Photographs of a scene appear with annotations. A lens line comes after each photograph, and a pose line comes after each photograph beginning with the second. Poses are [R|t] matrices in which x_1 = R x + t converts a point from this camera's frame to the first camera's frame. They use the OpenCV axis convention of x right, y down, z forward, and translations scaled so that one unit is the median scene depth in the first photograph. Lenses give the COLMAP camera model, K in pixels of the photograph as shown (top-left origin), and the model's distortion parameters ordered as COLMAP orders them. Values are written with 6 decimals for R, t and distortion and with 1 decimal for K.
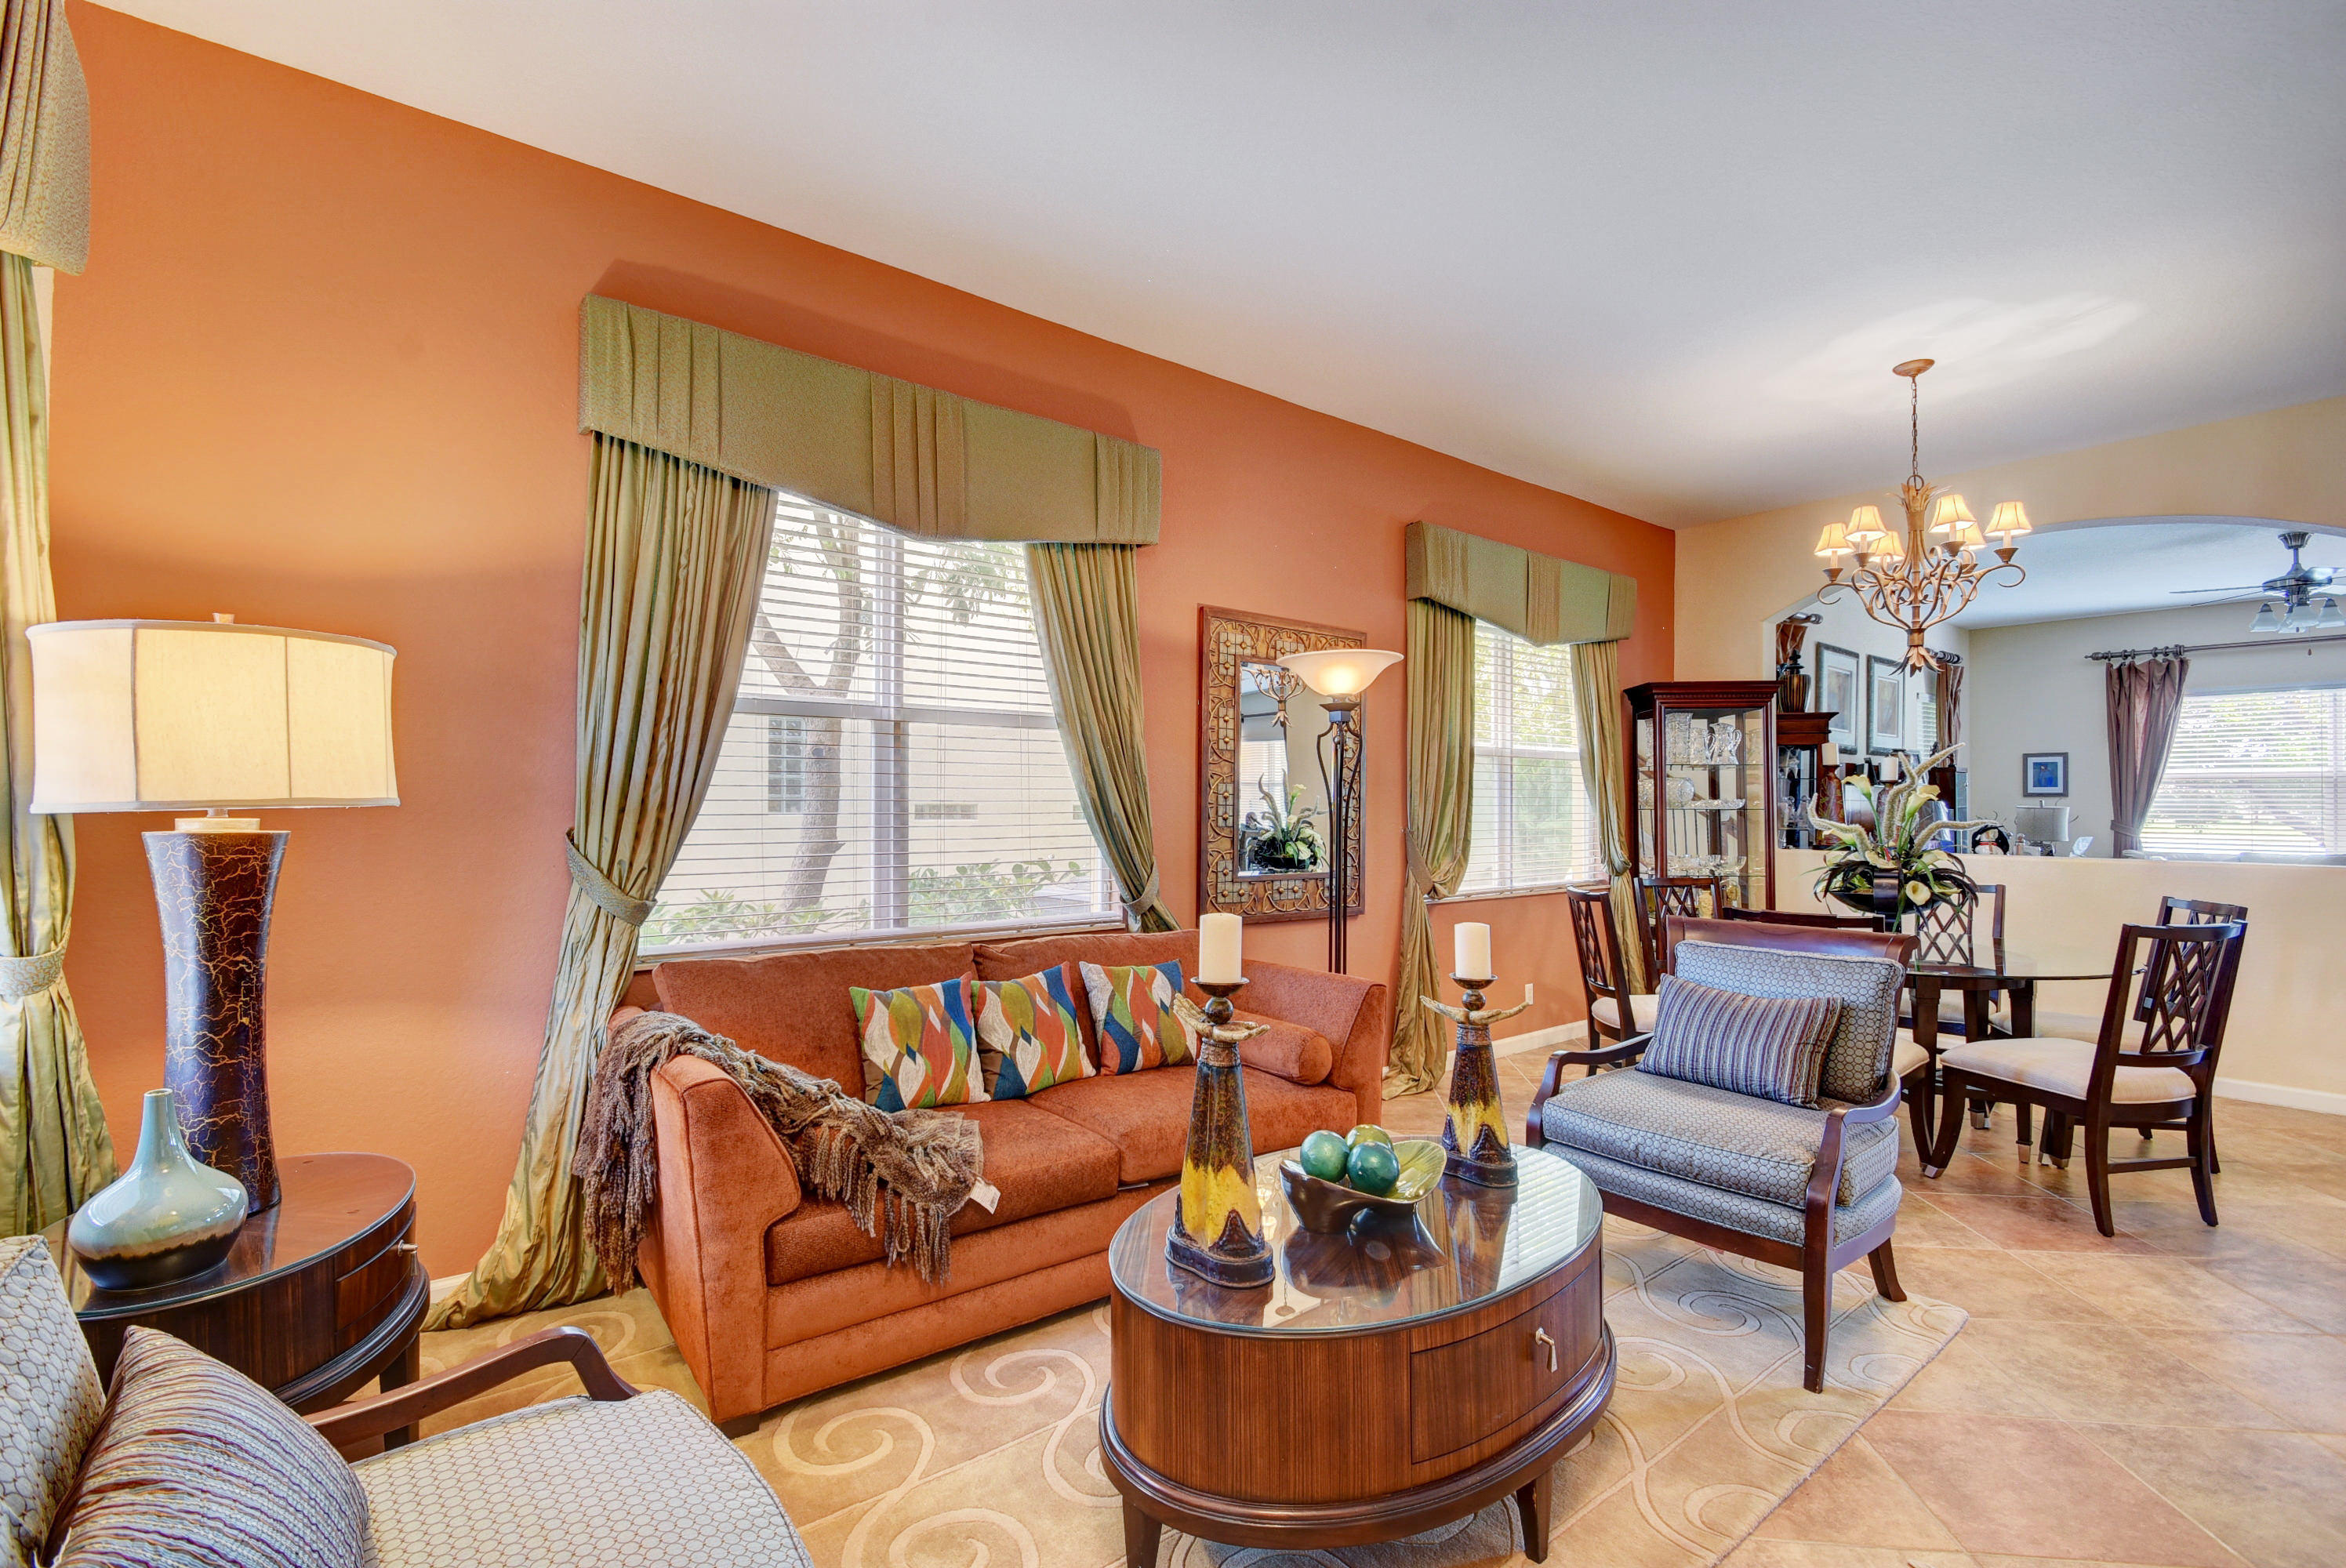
lens RADIAL K [[1074.1, 0, 1172.4], [0, 1074.1, 801.3], [0, 0, 1]] dist [0.003313, 0.000379]
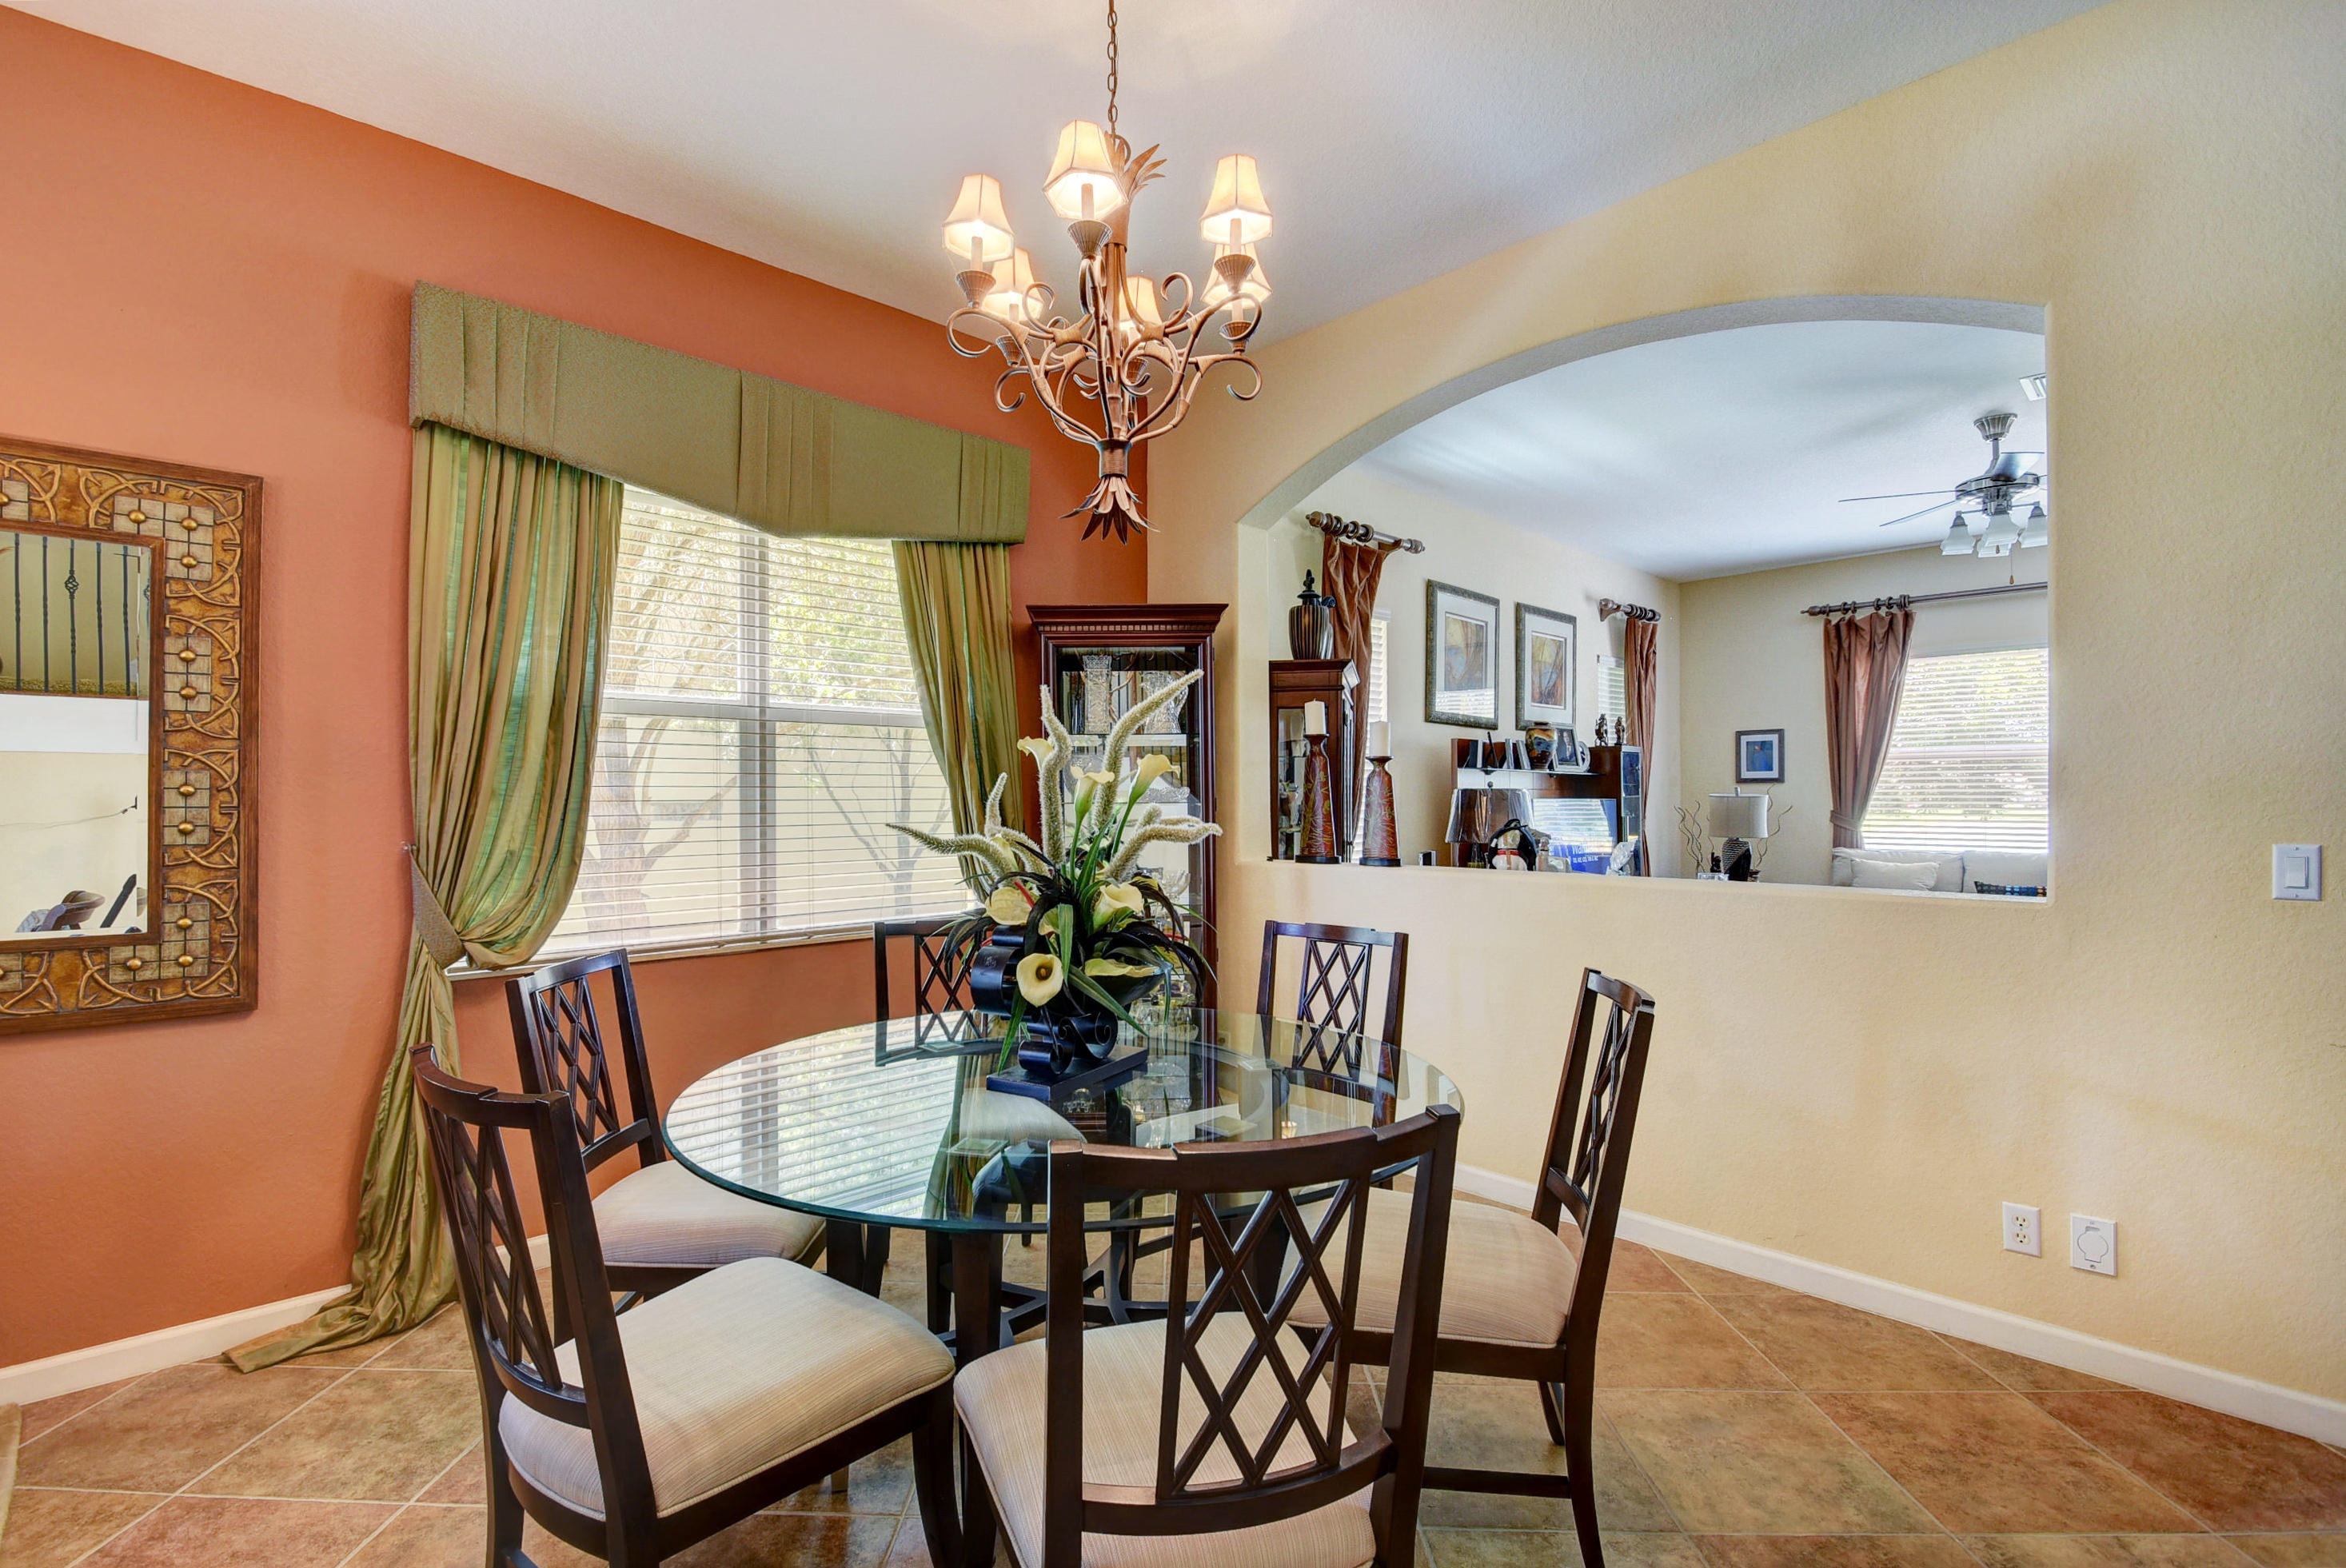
lens RADIAL K [[1057.6, 0, 1137.2], [0, 1057.6, 798.4], [0, 0, 1]] dist [0.001802, -0.007149]
pose [[0.998214, -0.011328, 0.058653, 0.303034], [0.011493, 0.999931, -0.002490, 0.004219], [-0.058621, 0.003160, 0.998275, 0.233497]]
